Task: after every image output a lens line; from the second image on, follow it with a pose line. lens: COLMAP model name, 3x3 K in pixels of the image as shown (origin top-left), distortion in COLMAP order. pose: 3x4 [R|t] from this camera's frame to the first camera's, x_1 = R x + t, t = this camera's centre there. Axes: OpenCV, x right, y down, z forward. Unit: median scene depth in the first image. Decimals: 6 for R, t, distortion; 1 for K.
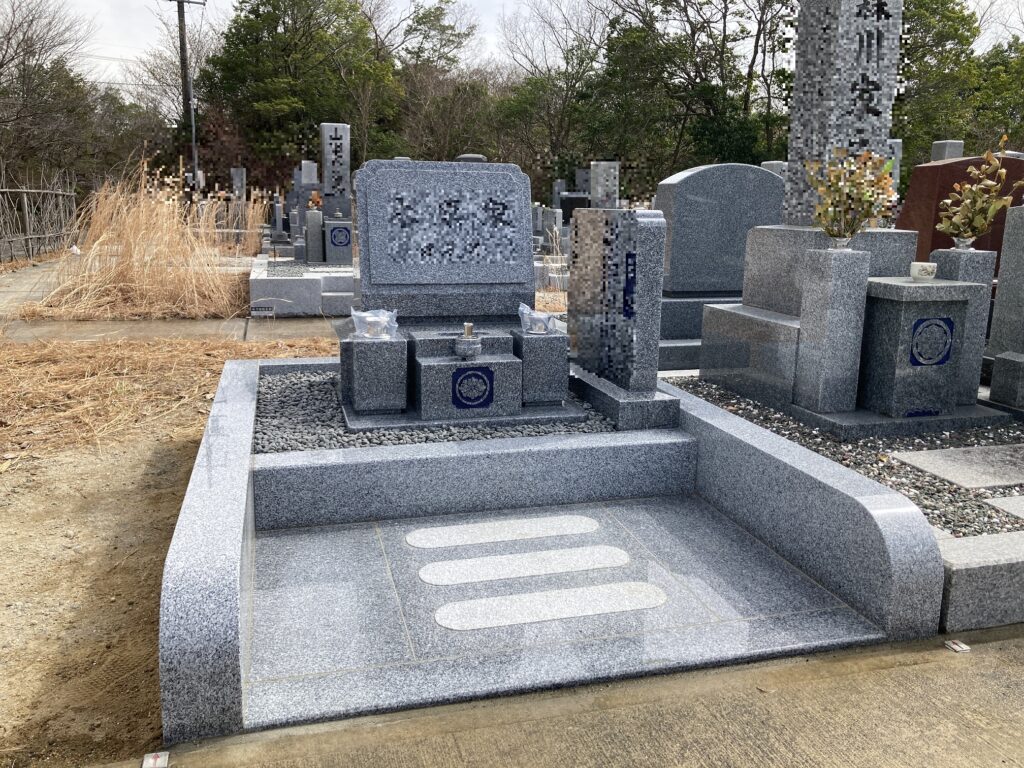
lens RADIAL K [[850.1, 0, 512.9], [0, 850.1, 379.1], [0, 0, 1]] dist [0.006963, 0.000037]
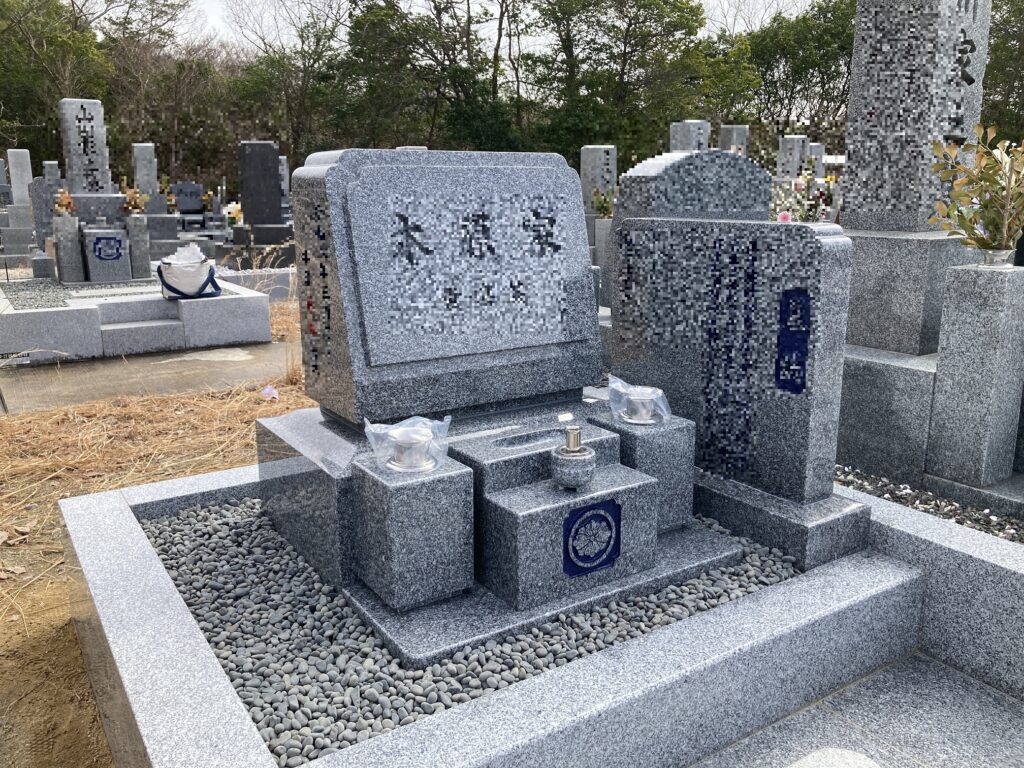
lens RADIAL K [[850.1, 0, 512.9], [0, 850.1, 379.1], [0, 0, 1]] dist [0.006963, 0.000037]
pose [[0.951908, -0.086247, 0.293995, -0.097413], [0.081415, 0.996268, 0.028657, -0.044633], [-0.295369, -0.003343, 0.955377, 0.171212]]
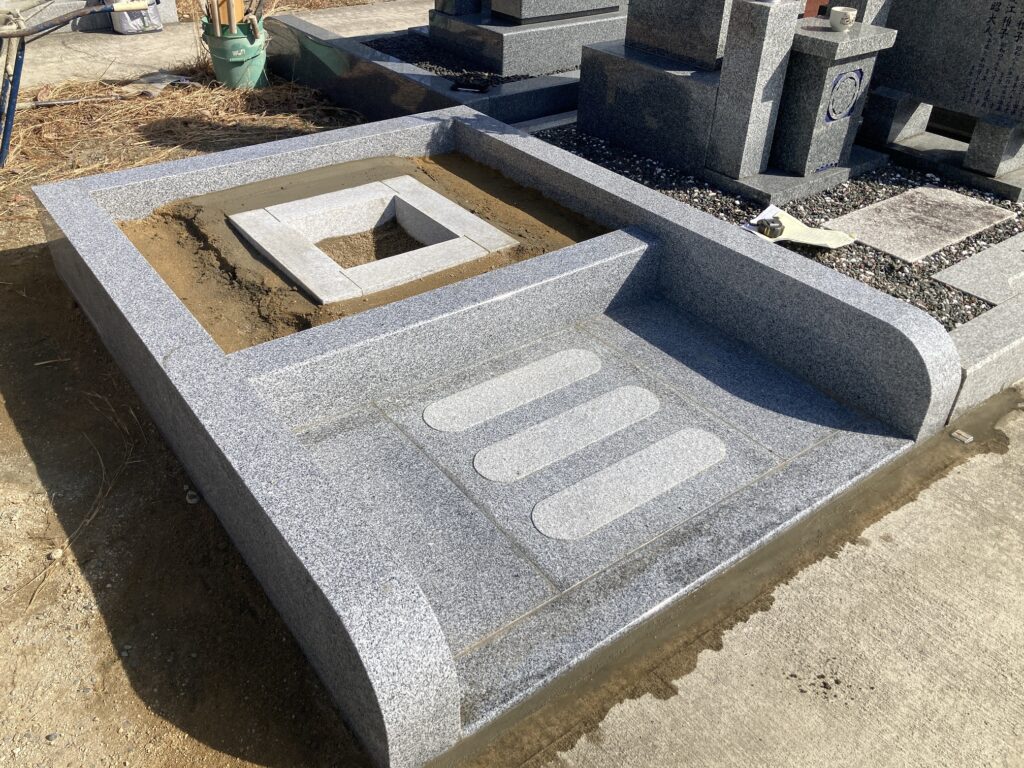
lens RADIAL K [[850.1, 0, 512.9], [0, 850.1, 379.1], [0, 0, 1]] dist [0.006963, 0.000037]
pose [[0.930526, -0.199428, 0.307163, -0.097351], [0.065173, 0.915516, 0.396967, -0.065073], [-0.360379, -0.349369, 0.864909, 0.065187]]
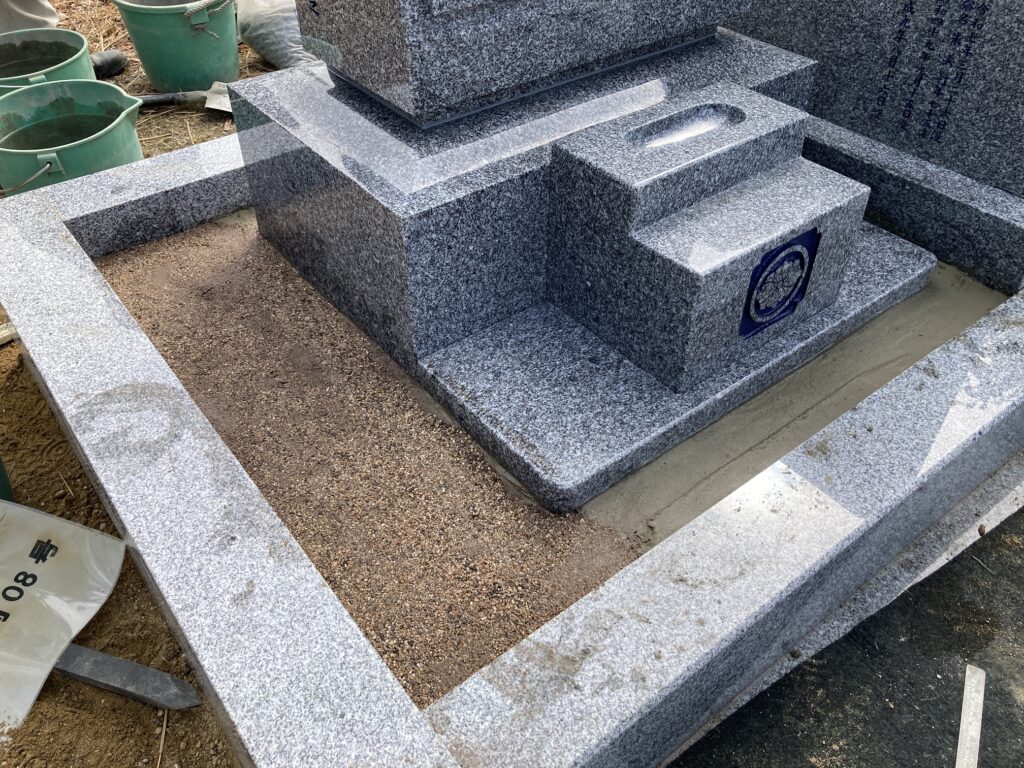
lens RADIAL K [[850.1, 0, 512.9], [0, 850.1, 379.1], [0, 0, 1]] dist [0.006963, 0.000037]
pose [[0.922743, -0.265763, 0.279134, -0.107744], [0.093925, 0.857464, 0.505898, -0.062482], [-0.373797, -0.440596, 0.816181, 0.260104]]
